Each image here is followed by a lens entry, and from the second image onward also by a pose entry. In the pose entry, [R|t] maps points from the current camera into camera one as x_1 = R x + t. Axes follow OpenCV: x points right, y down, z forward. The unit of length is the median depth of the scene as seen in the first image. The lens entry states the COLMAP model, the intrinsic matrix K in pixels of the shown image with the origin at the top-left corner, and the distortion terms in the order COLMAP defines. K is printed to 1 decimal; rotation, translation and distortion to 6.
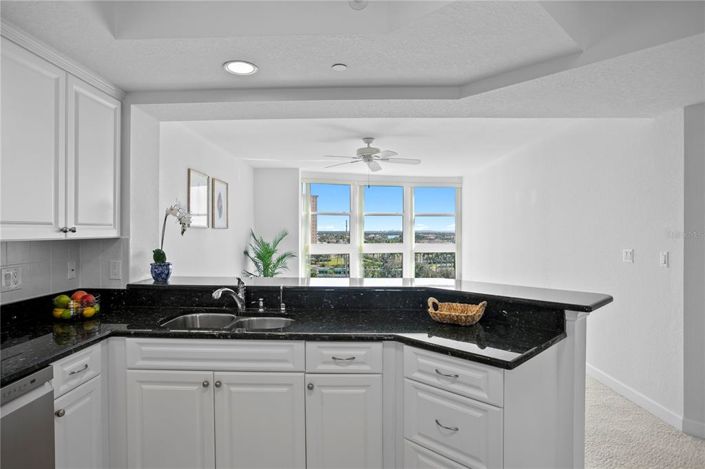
lens RADIAL K [[398.4, 0, 335.3], [0, 398.4, 233.0], [0, 0, 1]] dist [-0.043719, 0.002176]
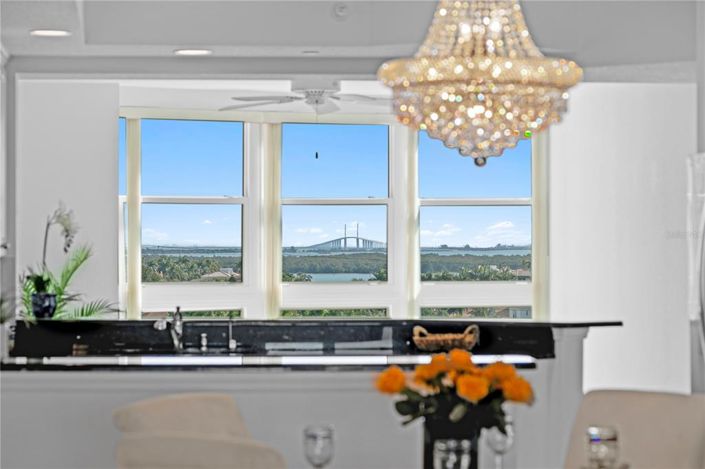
lens RADIAL K [[2227.2, 0, 352.9], [0, 2227.2, 233.5], [0, 0, 1]] dist [-0.752515, 0.000000]
pose [[0.988703, -0.001005, 0.149884, -0.275892], [0.002767, 0.999930, -0.011547, 0.009521], [-0.149862, 0.011831, 0.988636, -1.671448]]
